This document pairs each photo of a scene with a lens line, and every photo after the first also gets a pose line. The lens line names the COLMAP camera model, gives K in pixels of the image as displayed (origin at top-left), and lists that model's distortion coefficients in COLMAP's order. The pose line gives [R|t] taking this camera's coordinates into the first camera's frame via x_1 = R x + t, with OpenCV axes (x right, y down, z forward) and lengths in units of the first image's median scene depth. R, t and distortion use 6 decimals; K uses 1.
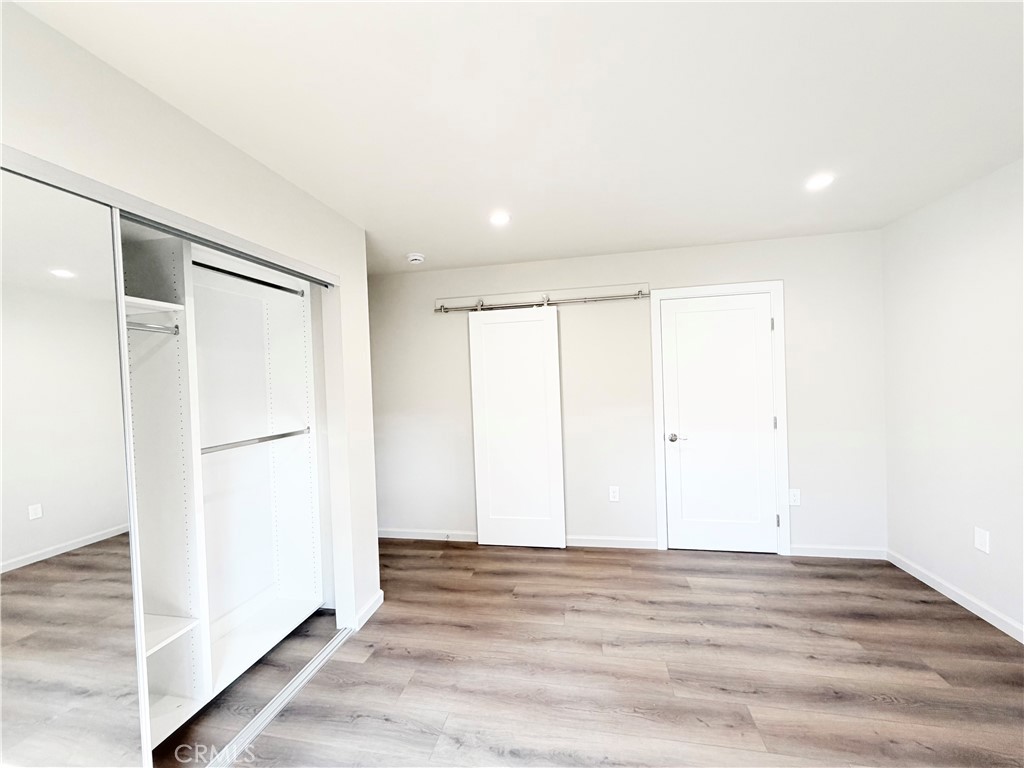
lens RADIAL K [[409.8, 0, 510.1], [0, 409.8, 391.2], [0, 0, 1]] dist [0.000603, 0.000540]
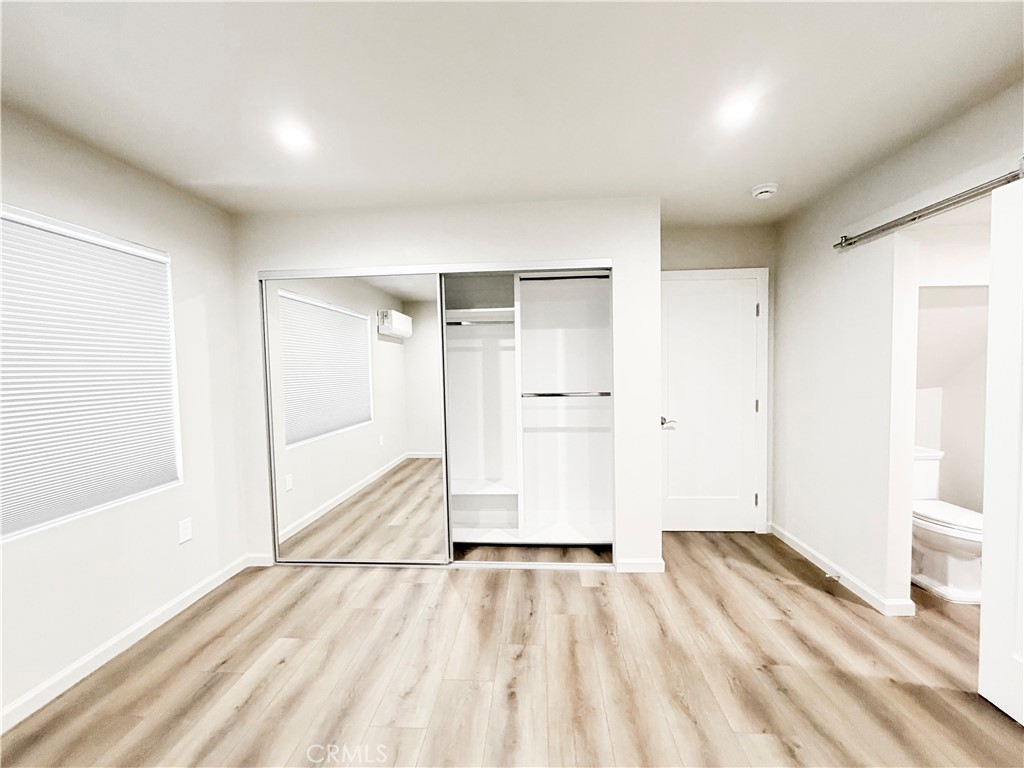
lens RADIAL K [[409.8, 0, 511.2], [0, 409.8, 382.8], [0, 0, 1]] dist [0.000603, 0.000540]
pose [[0.130671, 0.078868, -0.988284, 0.743634], [-0.015067, 0.996874, 0.077561, -0.024185], [0.991311, 0.004755, 0.131451, 0.617370]]
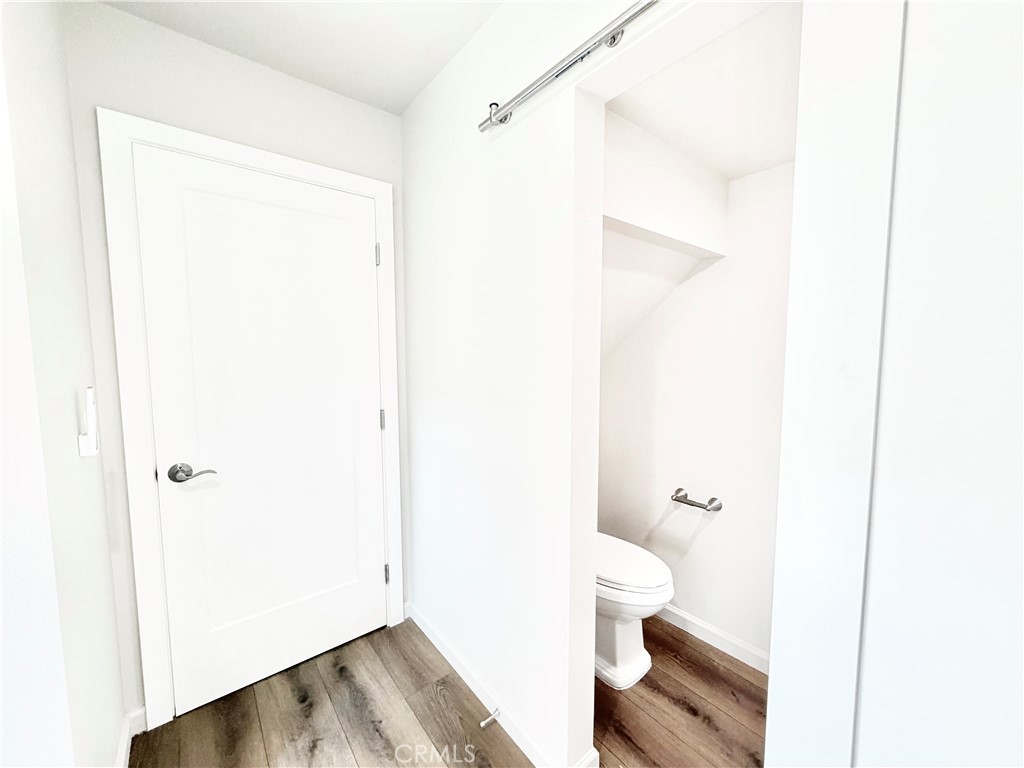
lens RADIAL K [[409.8, 0, 507.9], [0, 409.8, 381.9], [0, 0, 1]] dist [0.000603, 0.000540]
pose [[0.760591, 0.093017, -0.642534, 0.147274], [-0.044062, 0.994797, 0.091856, -0.011418], [0.647735, -0.041554, 0.760732, 1.219414]]
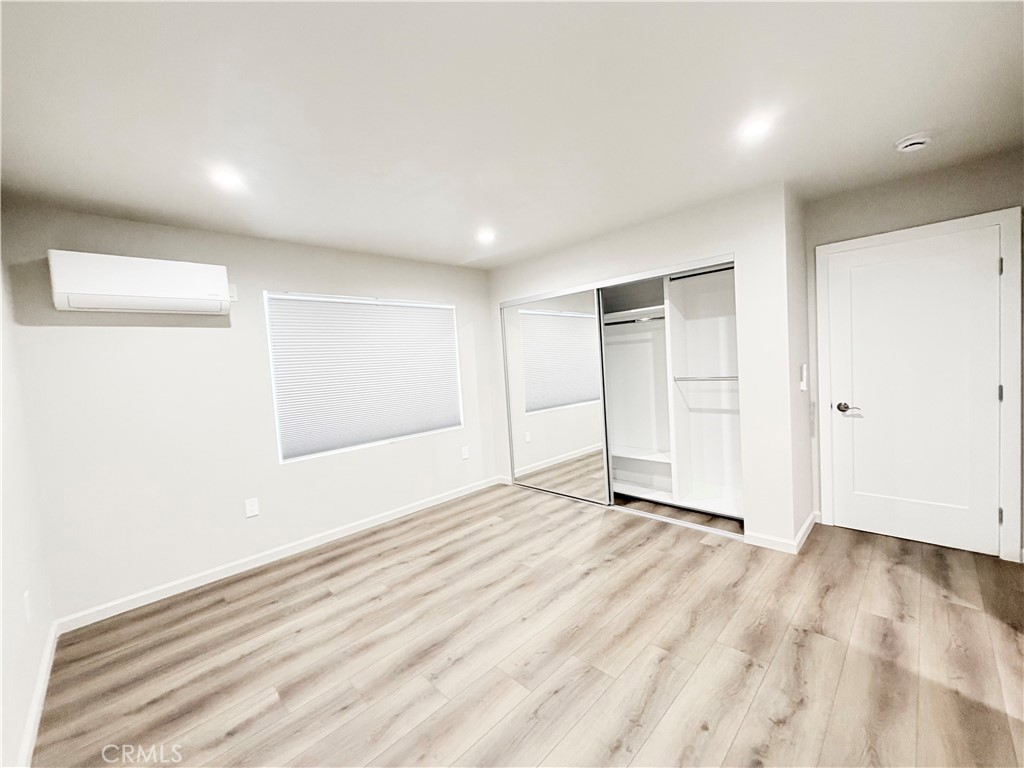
lens RADIAL K [[409.8, 0, 511.6], [0, 409.8, 381.9], [0, 0, 1]] dist [0.000603, 0.000540]
pose [[-0.554213, 0.116127, -0.824235, 1.078919], [0.062072, 0.993229, 0.098199, -0.064520], [0.830058, 0.003261, -0.557668, 1.222142]]
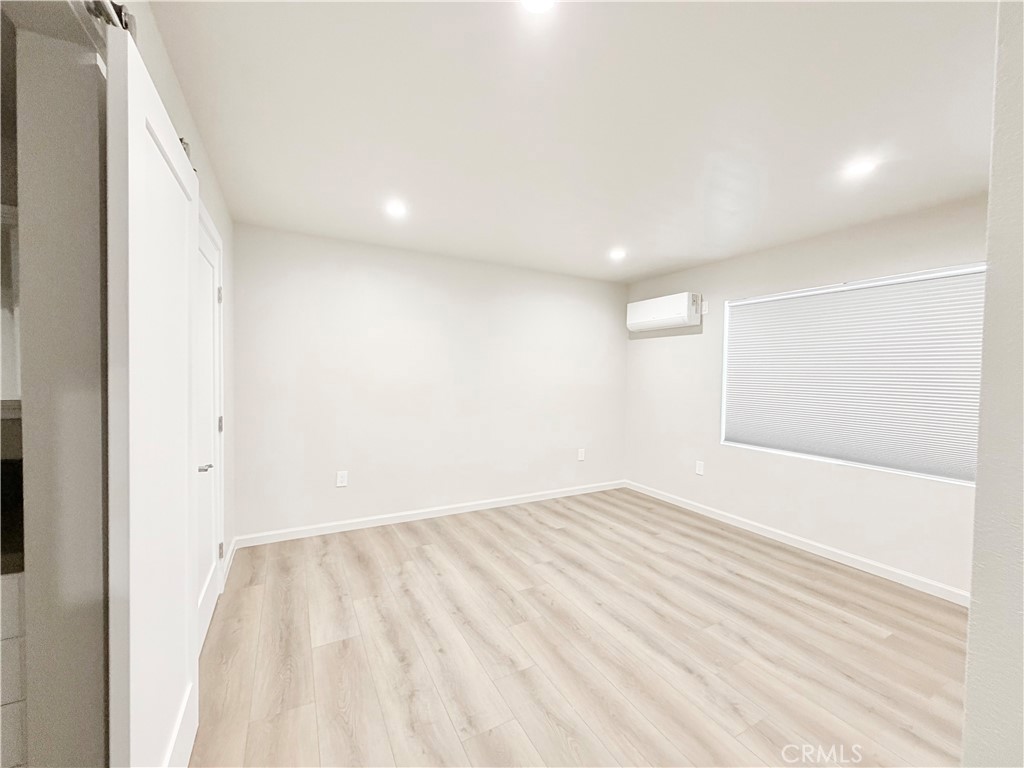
lens RADIAL K [[409.8, 0, 509.7], [0, 409.8, 383.1], [0, 0, 1]] dist [0.000603, 0.000540]
pose [[-0.637690, 0.009791, 0.770231, -0.426049], [0.028743, 0.999525, 0.011091, 0.011189], [-0.769756, 0.029212, -0.637669, 1.555306]]
